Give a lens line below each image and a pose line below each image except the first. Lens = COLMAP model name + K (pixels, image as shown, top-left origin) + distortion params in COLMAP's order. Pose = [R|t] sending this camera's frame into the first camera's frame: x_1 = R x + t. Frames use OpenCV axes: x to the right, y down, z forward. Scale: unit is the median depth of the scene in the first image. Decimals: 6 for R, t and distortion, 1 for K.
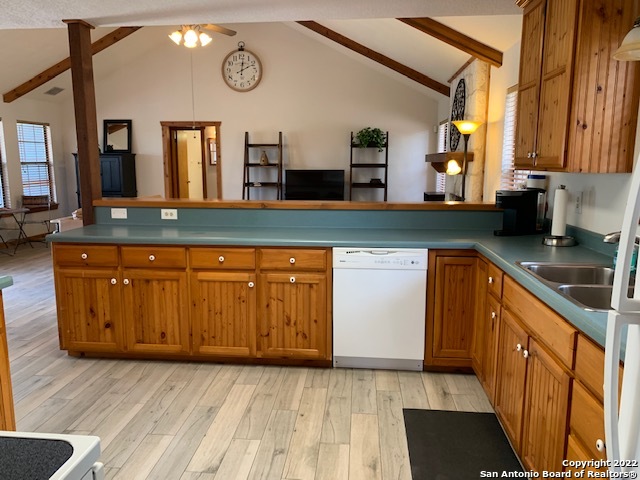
lens RADIAL K [[488.3, 0, 309.4], [0, 488.3, 242.6], [0, 0, 1]] dist [0.008978, -0.012121]
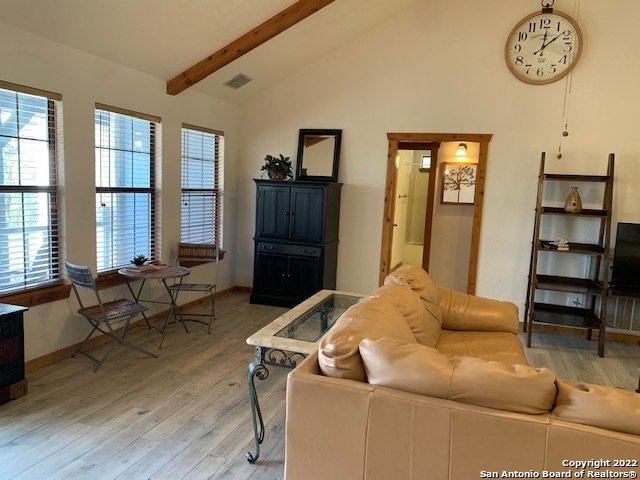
lens RADIAL K [[488.3, 0, 315.9], [0, 488.3, 244.9], [0, 0, 1]] dist [0.008978, -0.012121]
pose [[0.972227, 0.071309, -0.222911, -0.254268], [-0.082784, 0.995659, -0.042555, -0.073779], [0.218908, 0.059826, 0.973910, 0.394395]]
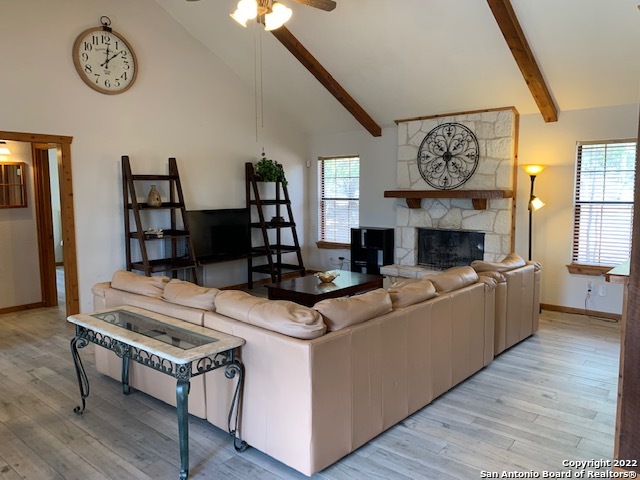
lens RADIAL K [[488.3, 0, 324.2], [0, 488.3, 241.9], [0, 0, 1]] dist [0.008978, -0.012121]
pose [[0.572076, -0.096922, 0.814454, -0.522797], [0.141869, 0.989719, 0.018131, -0.088891], [-0.807838, 0.105173, 0.579945, 0.423225]]
